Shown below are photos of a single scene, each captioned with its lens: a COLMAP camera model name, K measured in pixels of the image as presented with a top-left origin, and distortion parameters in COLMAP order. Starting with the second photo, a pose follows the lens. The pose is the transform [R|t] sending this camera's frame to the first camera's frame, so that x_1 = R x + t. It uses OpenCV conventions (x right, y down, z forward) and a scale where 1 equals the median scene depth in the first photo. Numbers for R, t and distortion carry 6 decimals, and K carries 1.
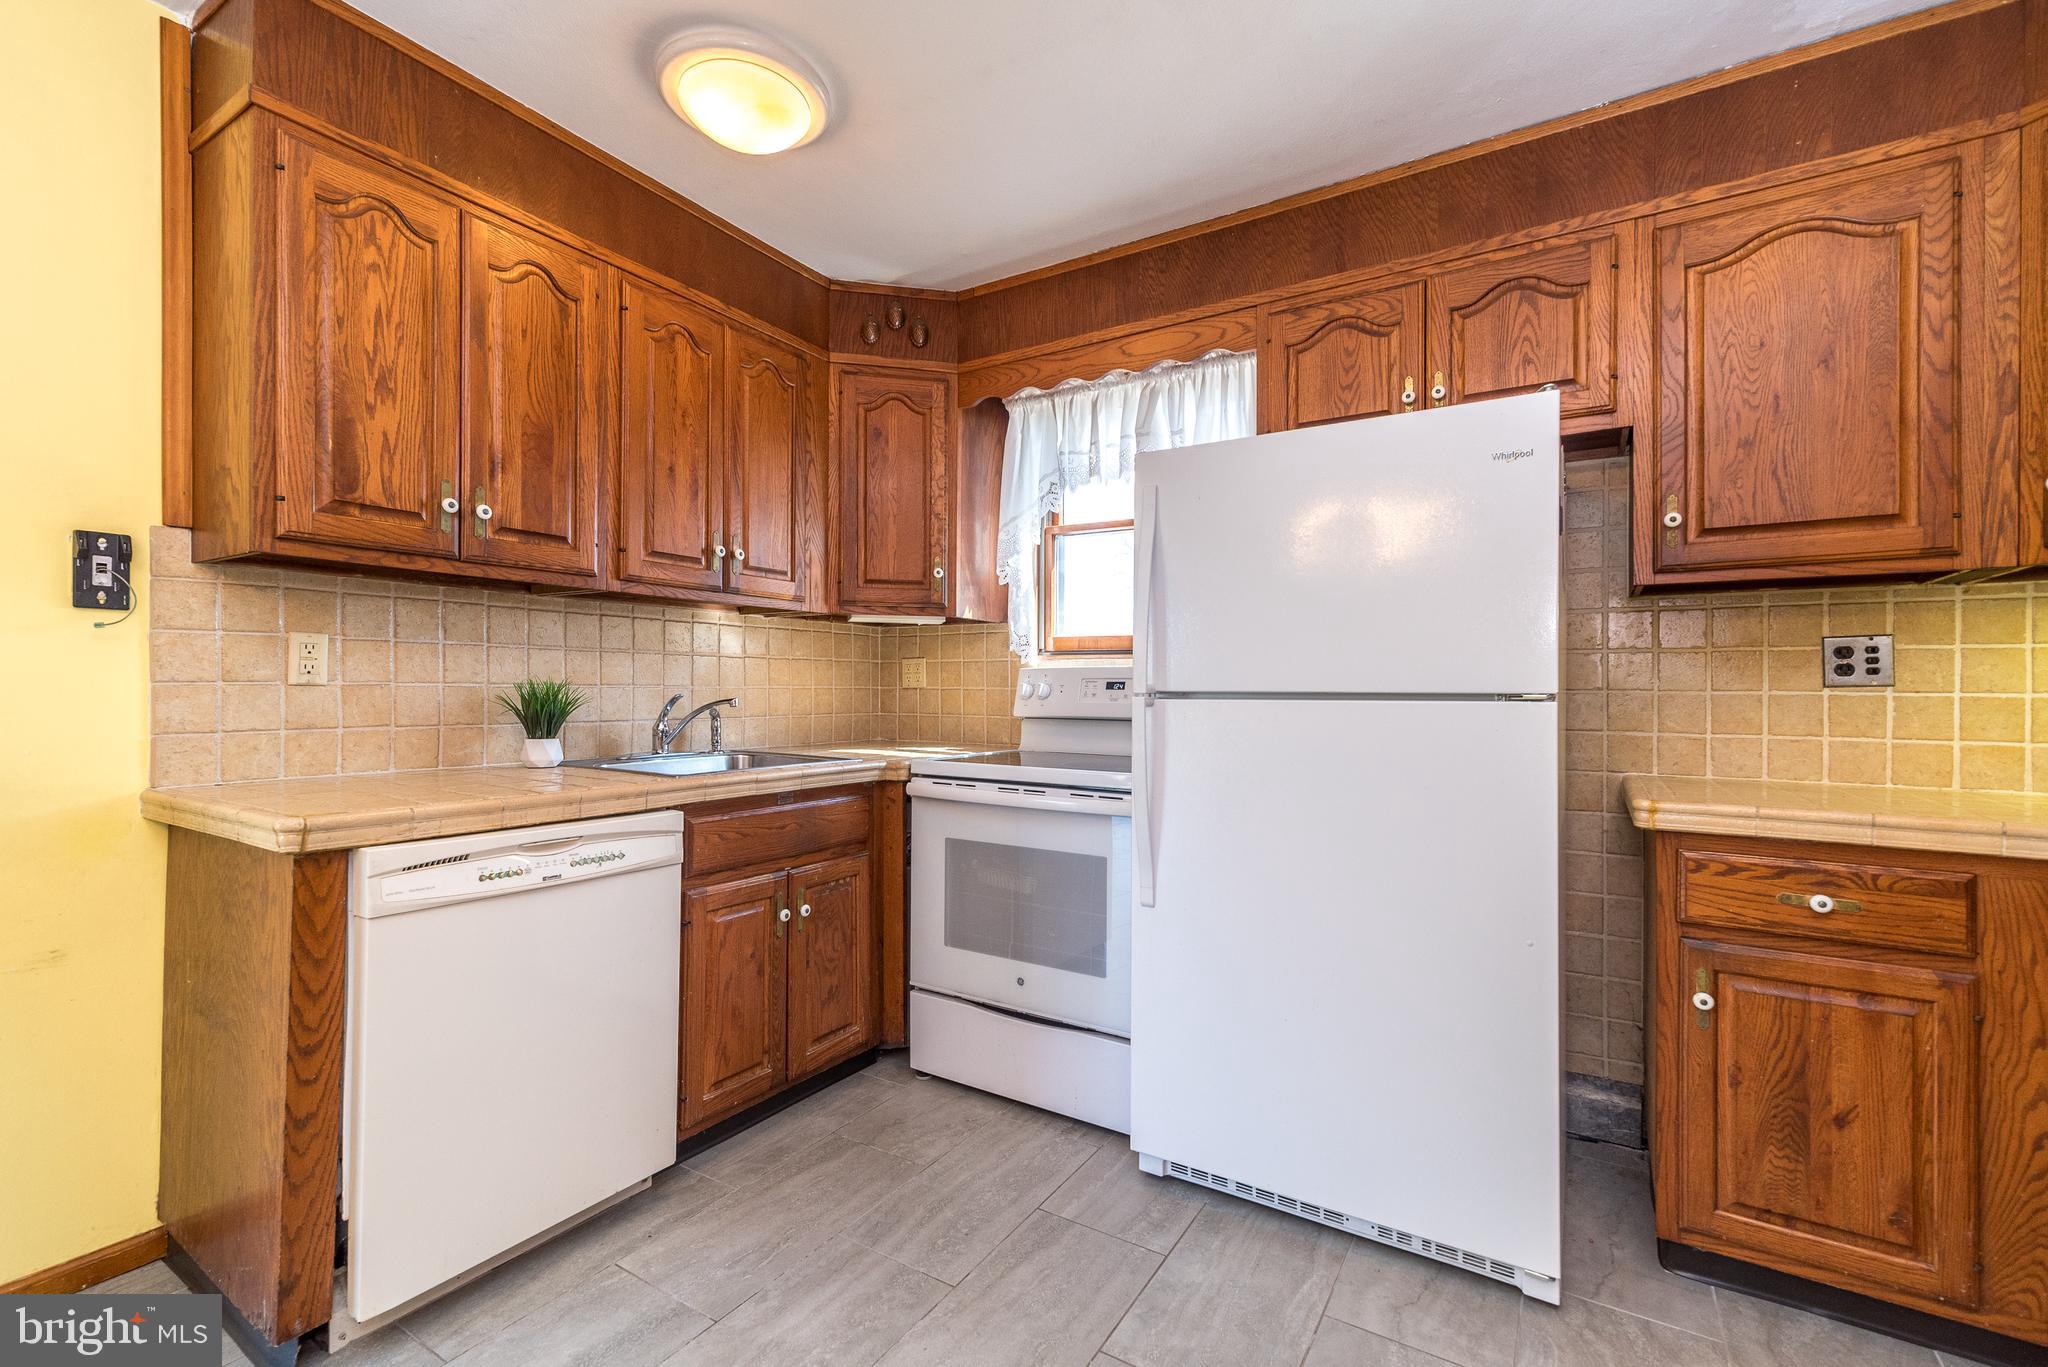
lens RADIAL K [[948.0, 0, 987.7], [0, 948.0, 710.2], [0, 0, 1]] dist [0.002589, 0.000438]
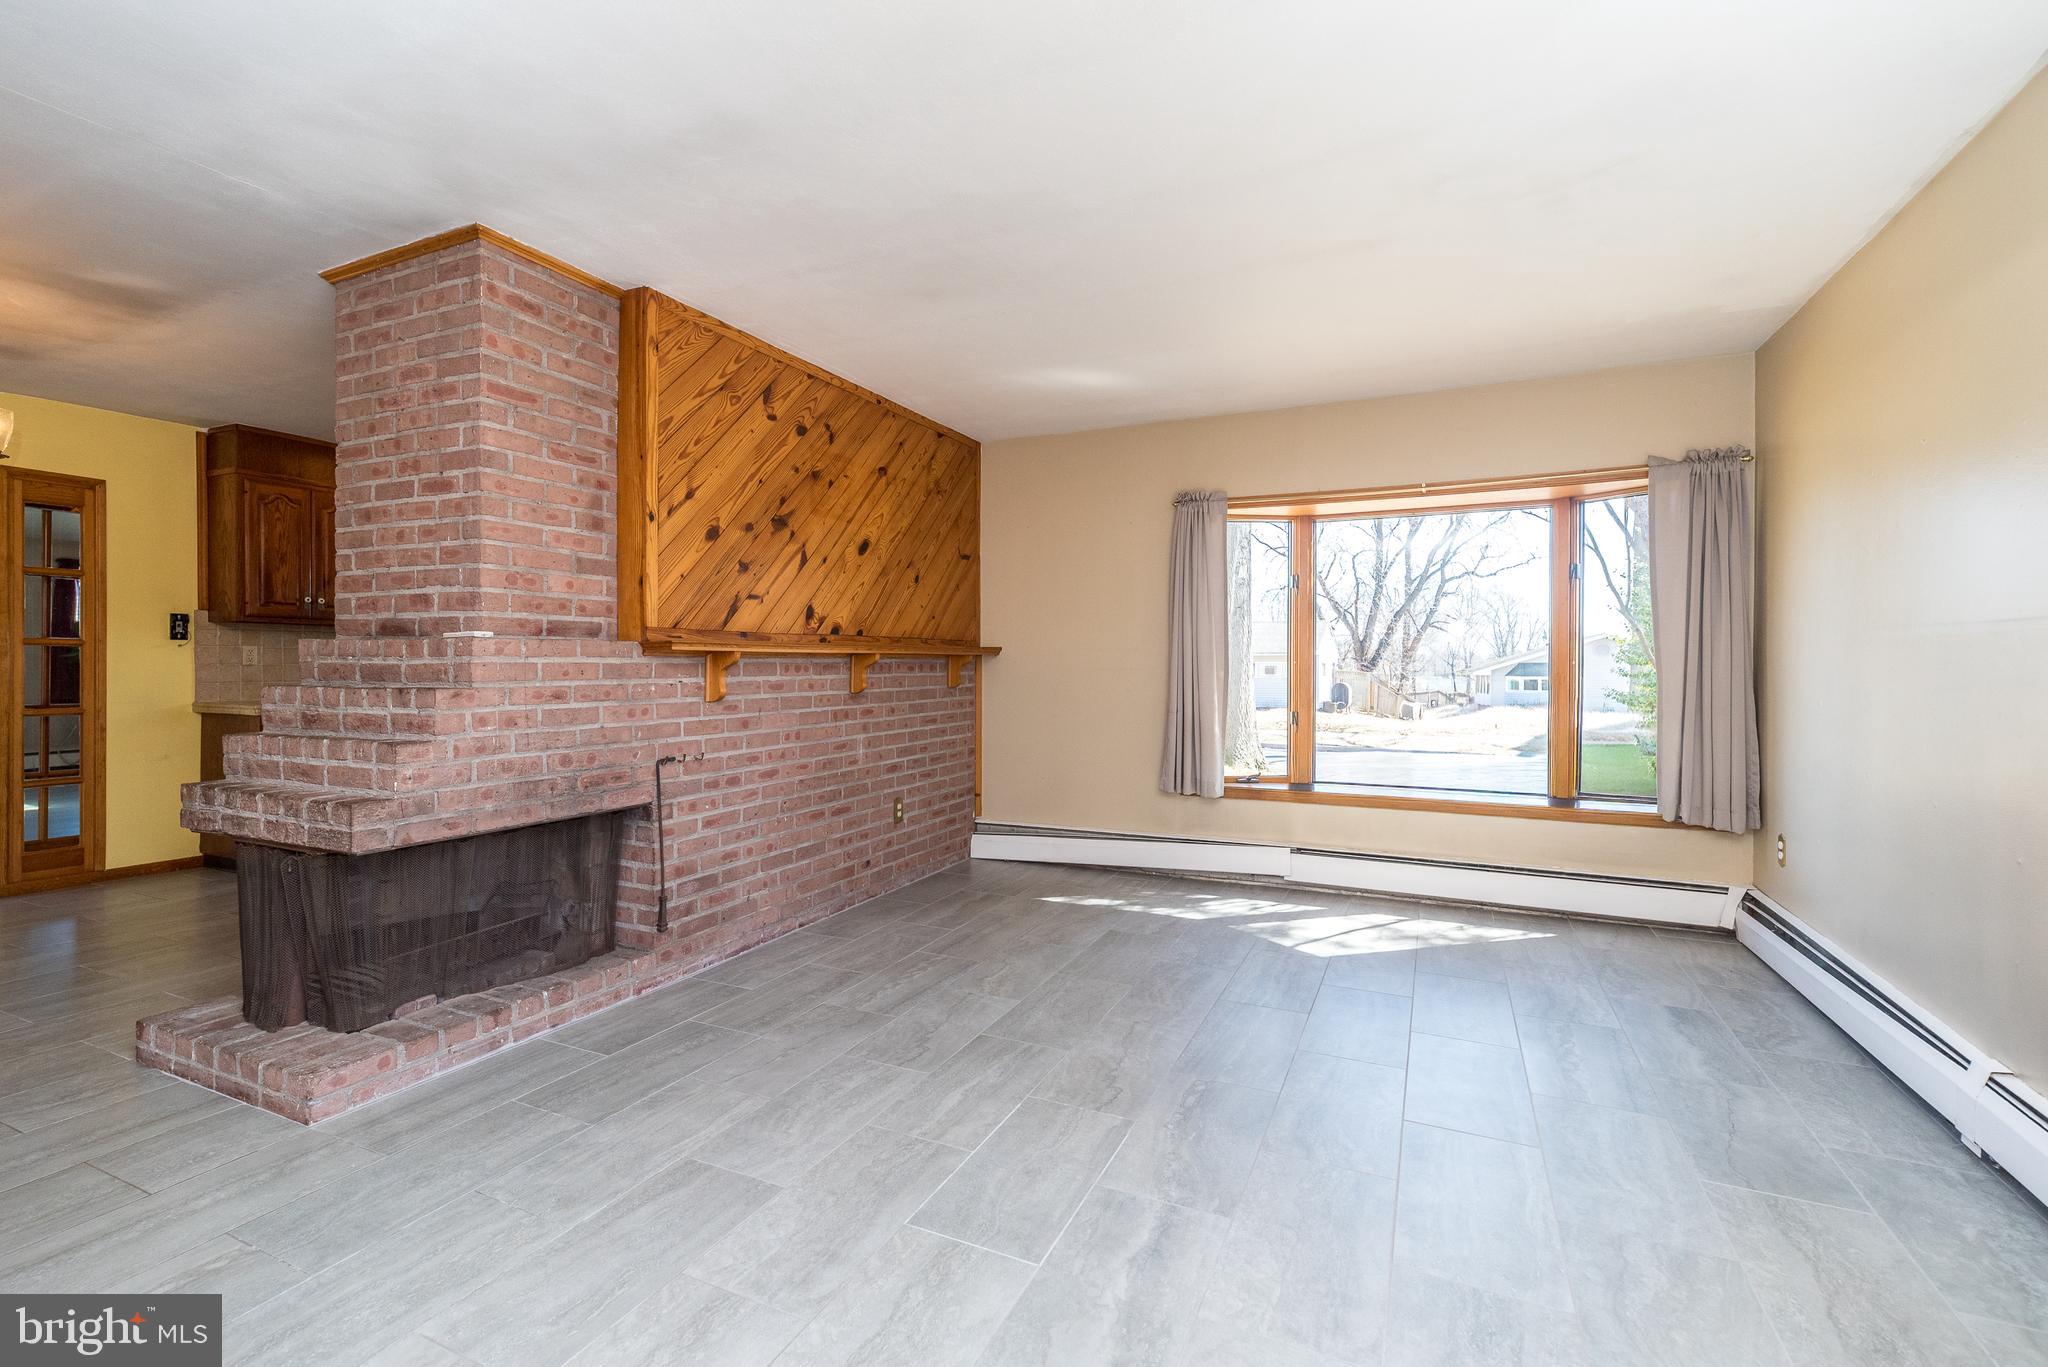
lens RADIAL K [[909.9, 0, 1022.6], [0, 909.9, 682.1], [0, 0, 1]] dist [-0.000677, -0.000078]
pose [[0.991904, -0.008262, 0.126723, 1.057618], [0.008499, 0.999963, -0.001334, 0.041226], [-0.126707, 0.002401, 0.991937, -1.725959]]
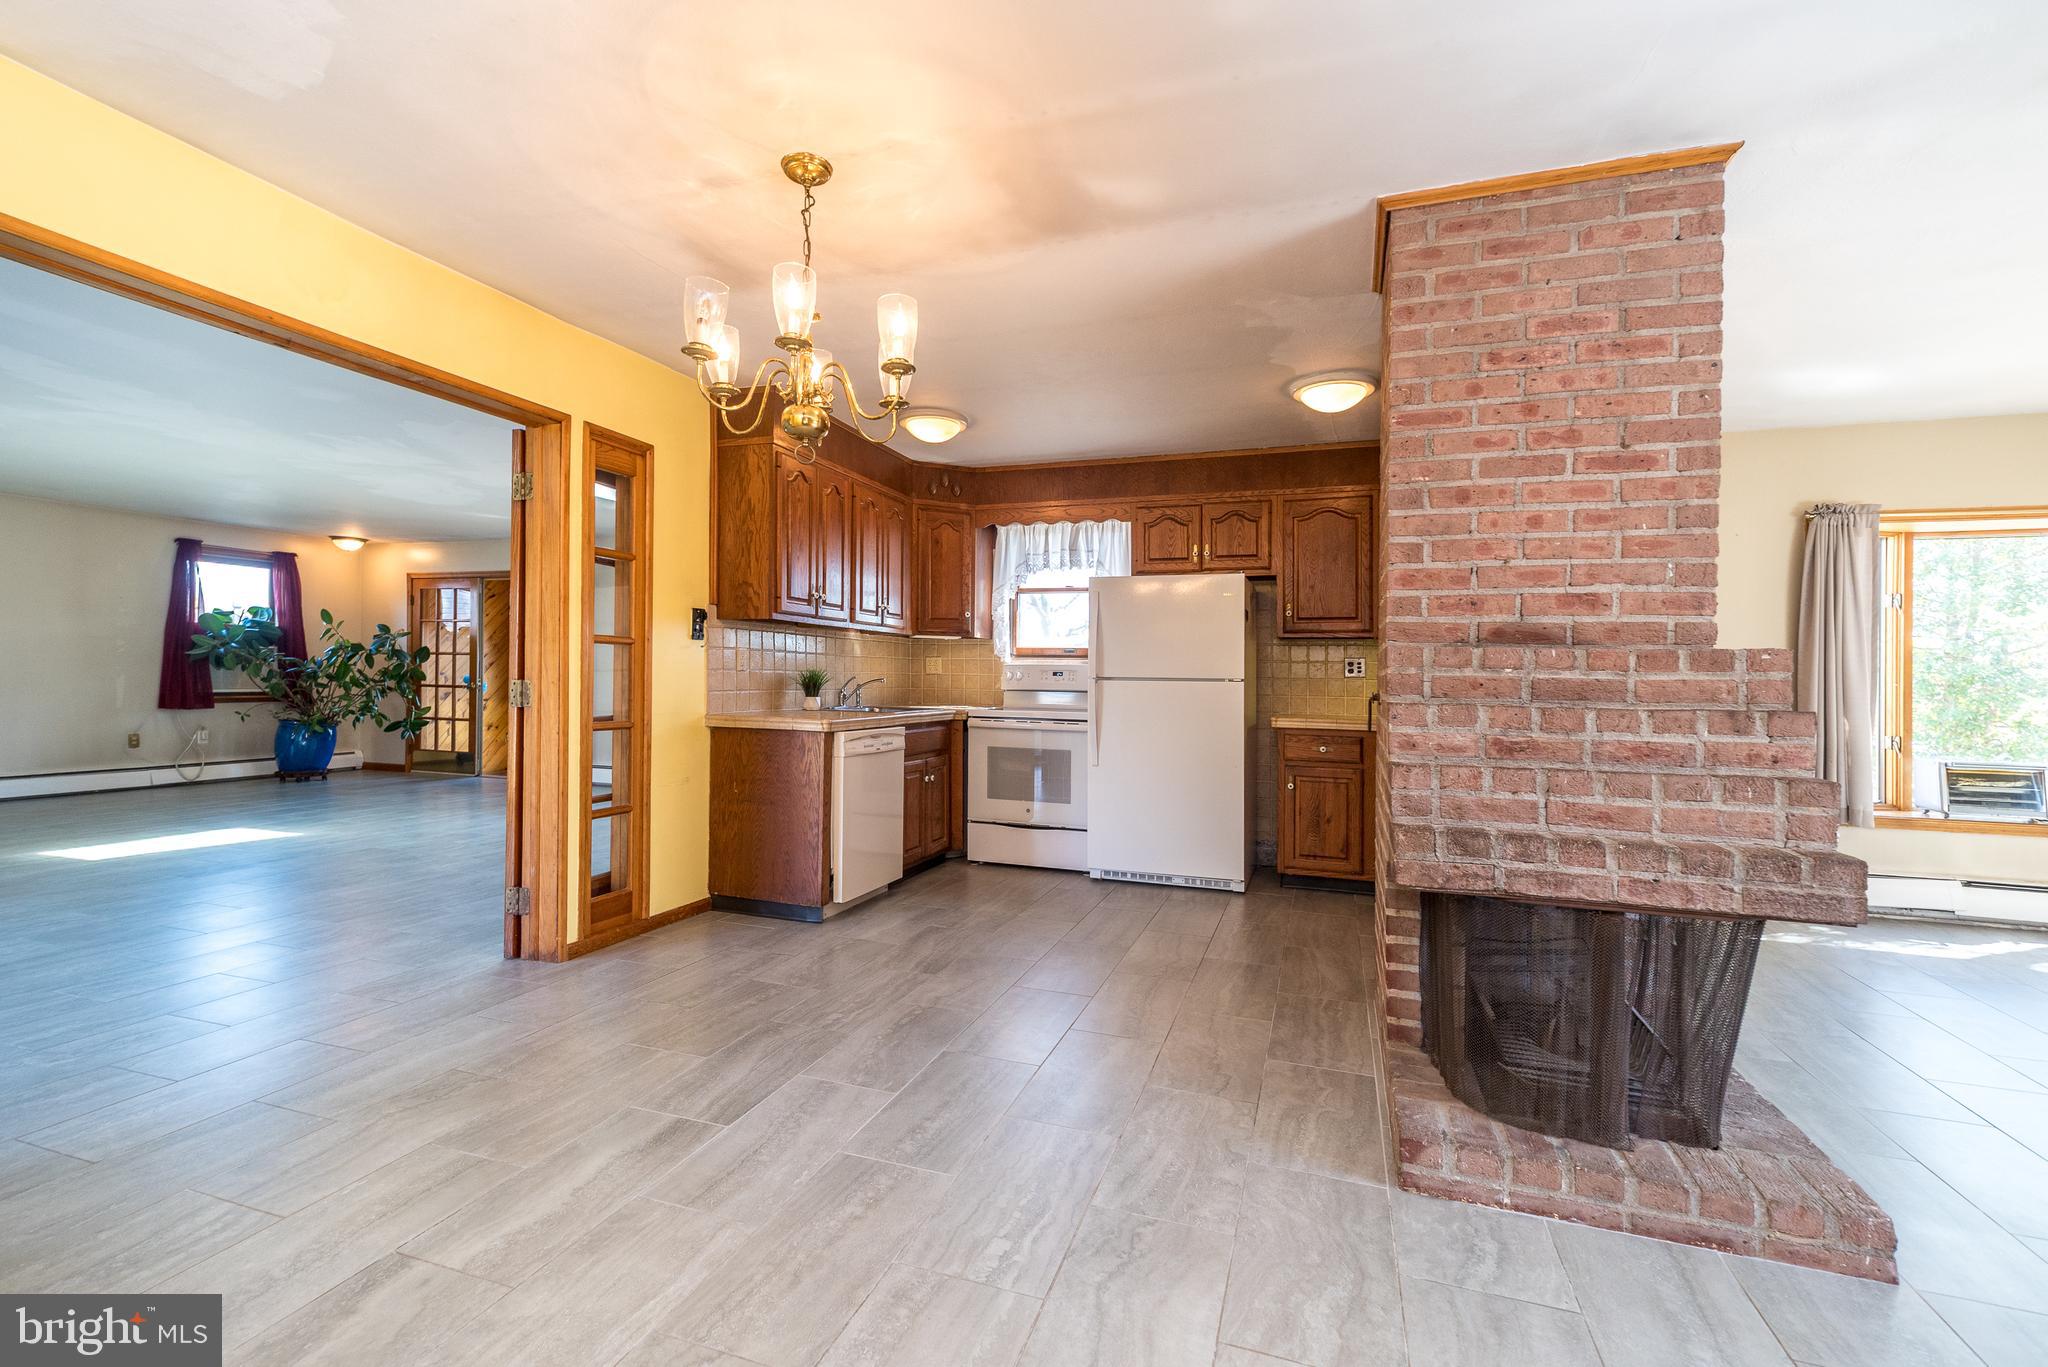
lens RADIAL K [[905.2, 0, 1010.4], [0, 905.2, 690.4], [0, 0, 1]] dist [0.004974, 0.000436]
pose [[0.974400, 0.005415, 0.224756, -0.558181], [-0.004332, 0.999977, -0.005311, 0.027800], [-0.224780, 0.004201, 0.974401, -1.196744]]
